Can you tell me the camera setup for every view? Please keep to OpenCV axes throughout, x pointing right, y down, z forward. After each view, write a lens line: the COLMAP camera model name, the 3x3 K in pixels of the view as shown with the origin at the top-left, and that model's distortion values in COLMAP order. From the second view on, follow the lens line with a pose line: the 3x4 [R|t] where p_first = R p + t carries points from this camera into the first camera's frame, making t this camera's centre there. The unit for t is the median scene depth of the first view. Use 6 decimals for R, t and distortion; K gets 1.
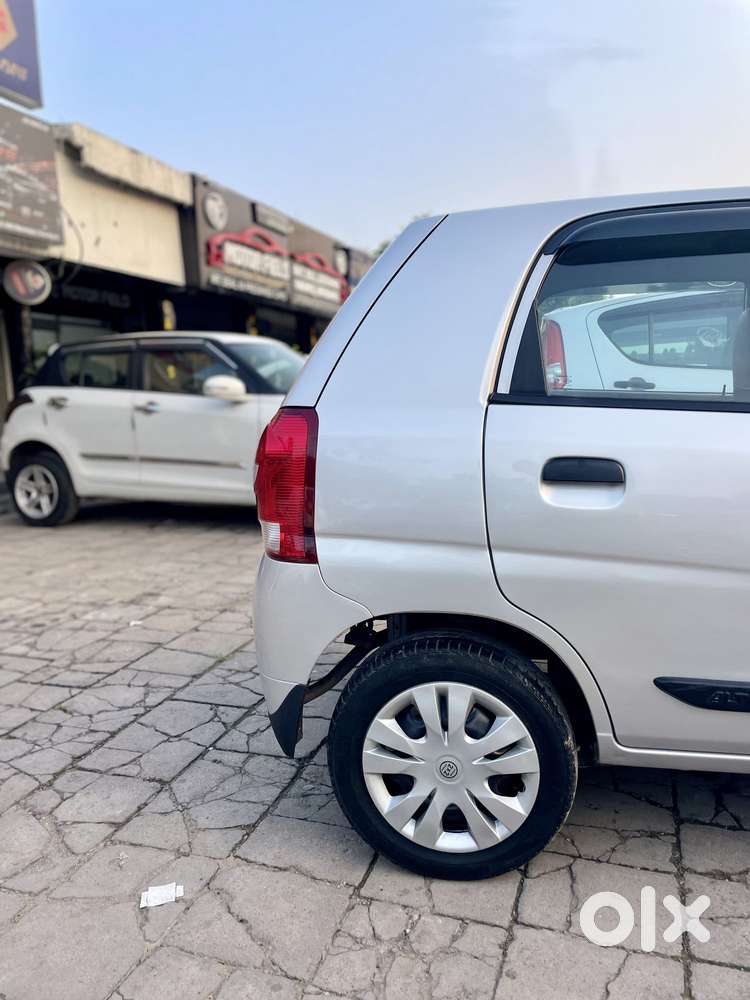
lens RADIAL K [[757.8, 0, 362.1], [0, 757.8, 487.5], [0, 0, 1]] dist [0.067774, -0.092494]
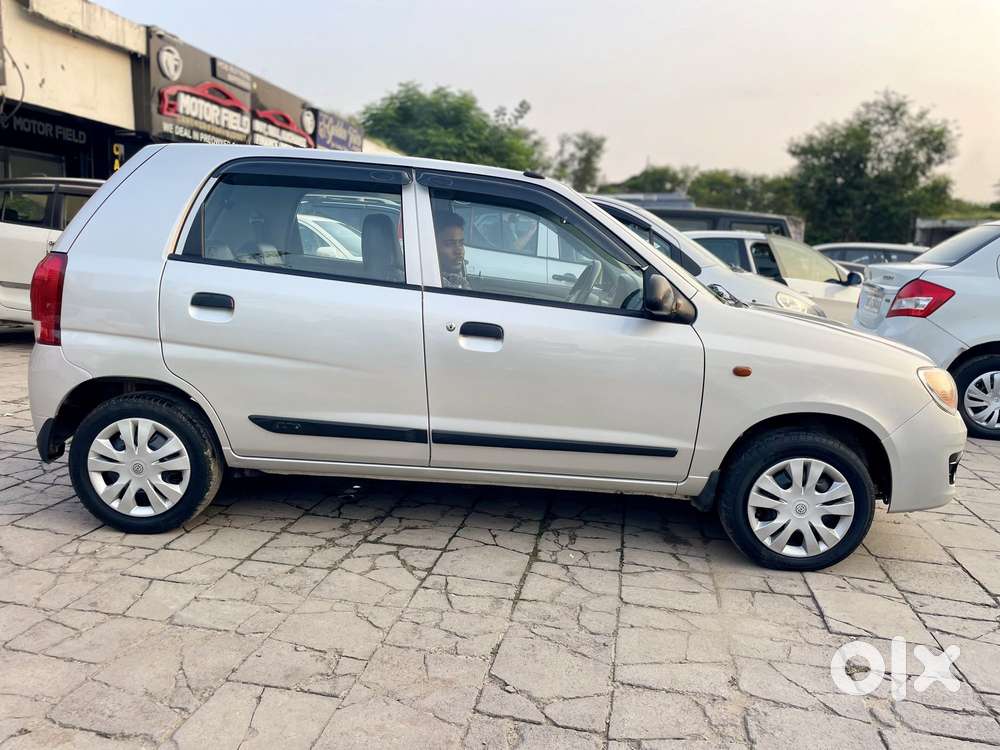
lens RADIAL K [[757.8, 0, 495.2], [0, 757.8, 367.5], [0, 0, 1]] dist [0.067774, -0.092494]
pose [[0.983679, 0.055912, 0.171026, 0.584883], [-0.060184, 0.997989, 0.019896, 0.054287], [-0.169570, -0.029864, 0.985066, -0.826026]]
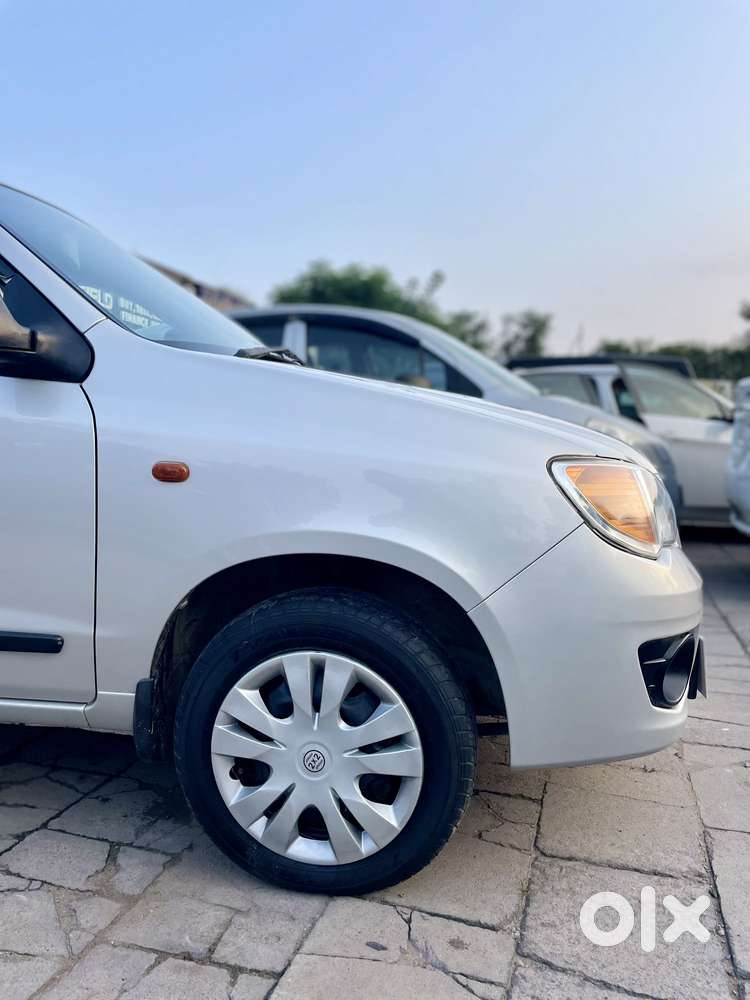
lens RADIAL K [[757.8, 0, 373.5], [0, 757.8, 500.3], [0, 0, 1]] dist [0.067774, -0.092494]
pose [[0.997866, 0.041404, 0.050494, 1.560357], [-0.038898, 0.998009, -0.049642, 0.124427], [-0.052449, 0.047571, 0.997490, -0.099316]]
